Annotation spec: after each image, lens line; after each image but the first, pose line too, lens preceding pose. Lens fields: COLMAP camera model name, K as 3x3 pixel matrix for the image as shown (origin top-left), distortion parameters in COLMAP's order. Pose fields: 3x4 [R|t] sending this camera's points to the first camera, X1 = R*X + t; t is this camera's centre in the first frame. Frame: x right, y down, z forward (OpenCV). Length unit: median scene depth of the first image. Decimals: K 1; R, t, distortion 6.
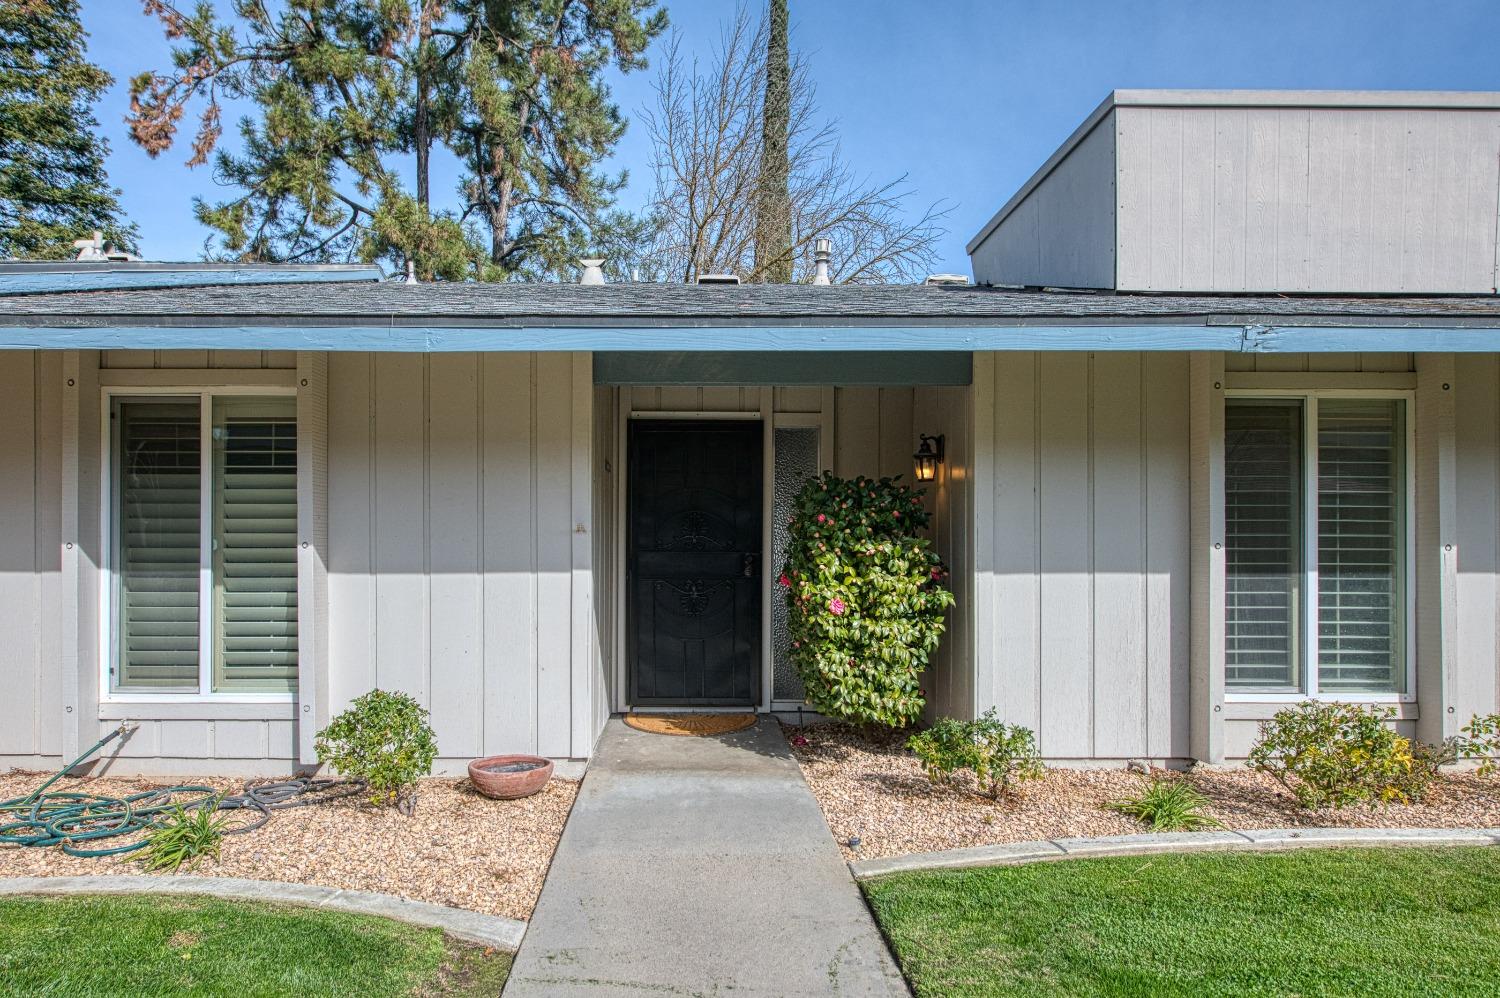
lens RADIAL K [[867.7, 0, 708.0], [0, 867.7, 545.9], [0, 0, 1]] dist [0.000908, -0.001041]
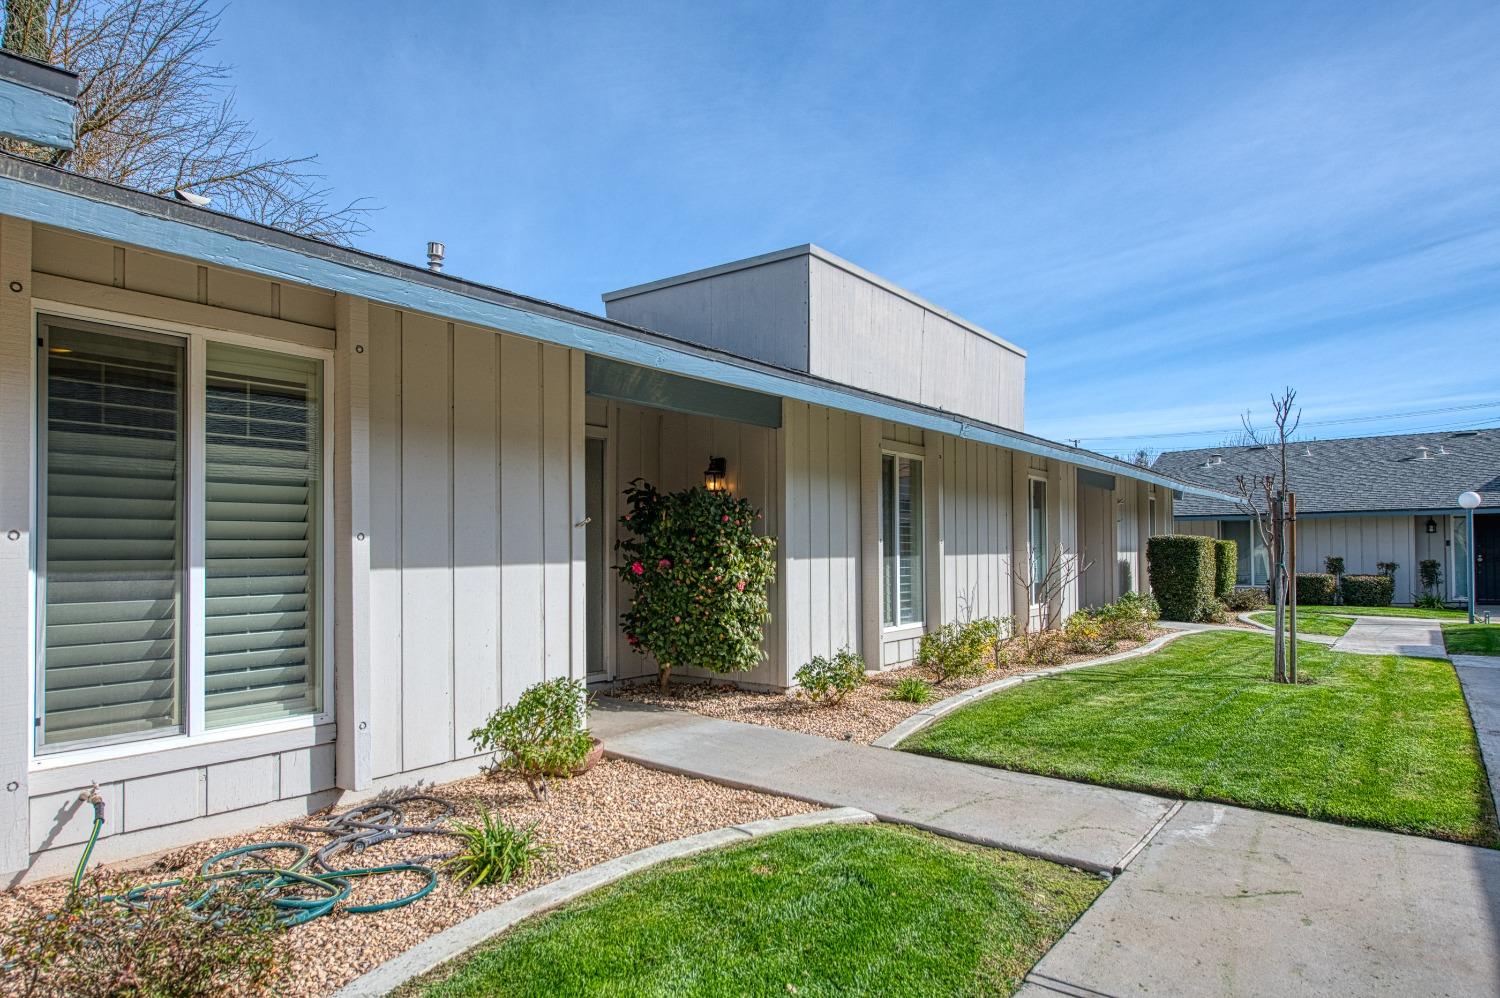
lens RADIAL K [[867.7, 0, 734.5], [0, 867.7, 535.8], [0, 0, 1]] dist [0.000908, -0.001041]
pose [[0.623856, 0.007385, 0.781504, -0.837721], [-0.005241, 0.999972, -0.005265, 0.000643], [-0.781521, -0.000811, 0.623878, 0.153531]]
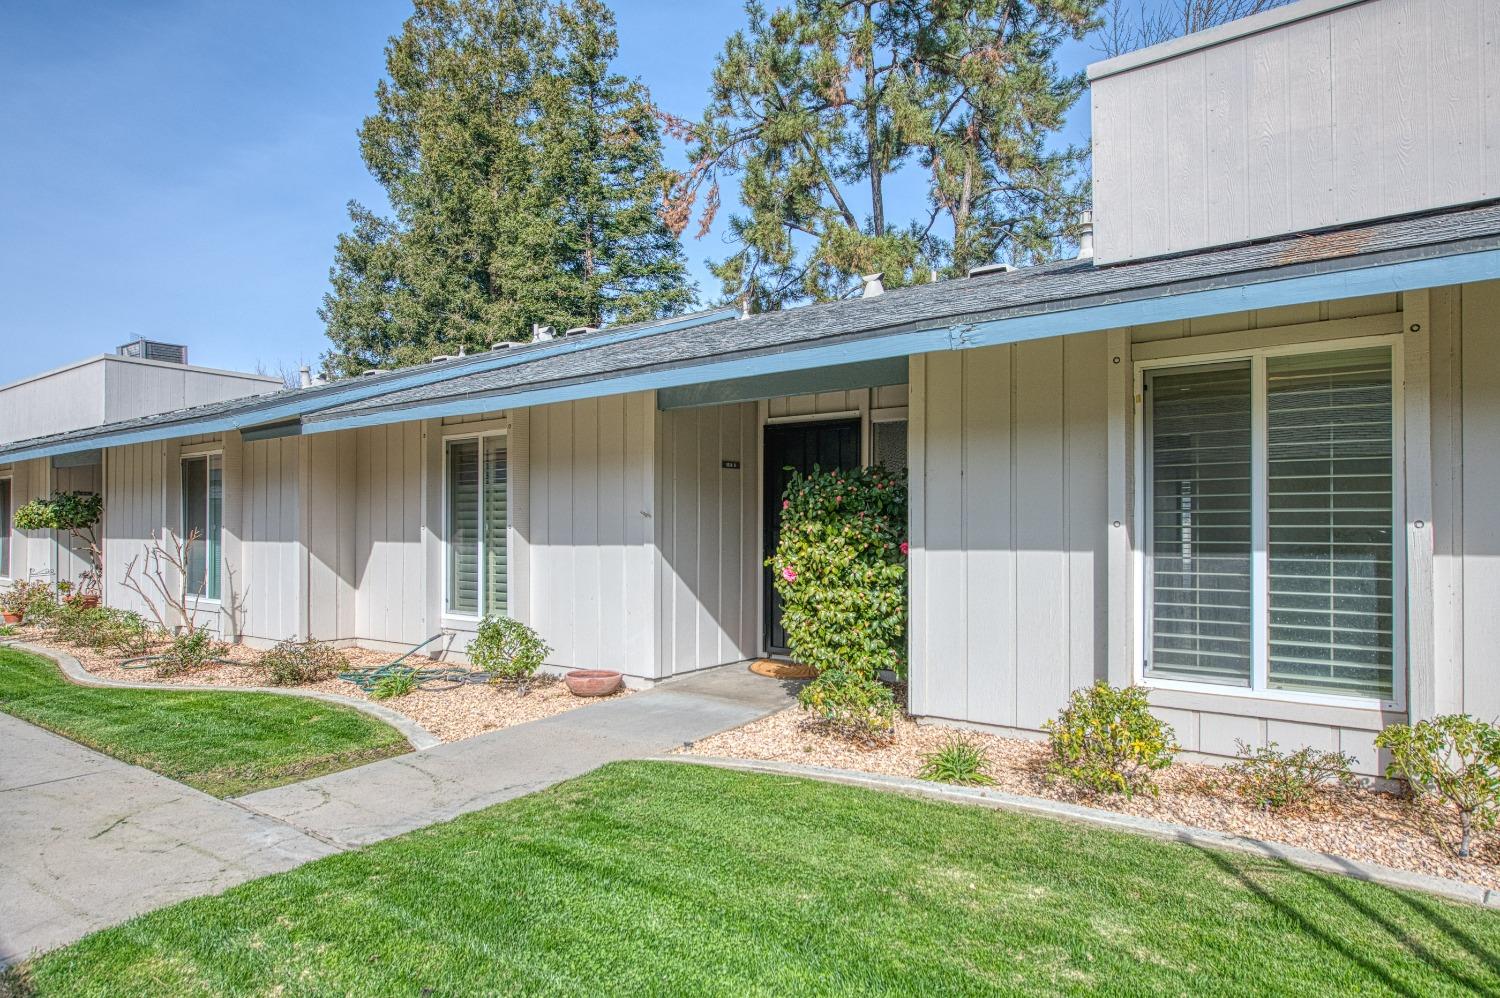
lens RADIAL K [[867.7, 0, 746.8], [0, 867.7, 512.1], [0, 0, 1]] dist [0.000908, -0.001041]
pose [[0.804104, -0.014167, -0.594319, 0.803364], [0.006657, 0.999868, -0.014828, -0.001547], [0.594451, 0.007967, 0.804092, -0.033525]]
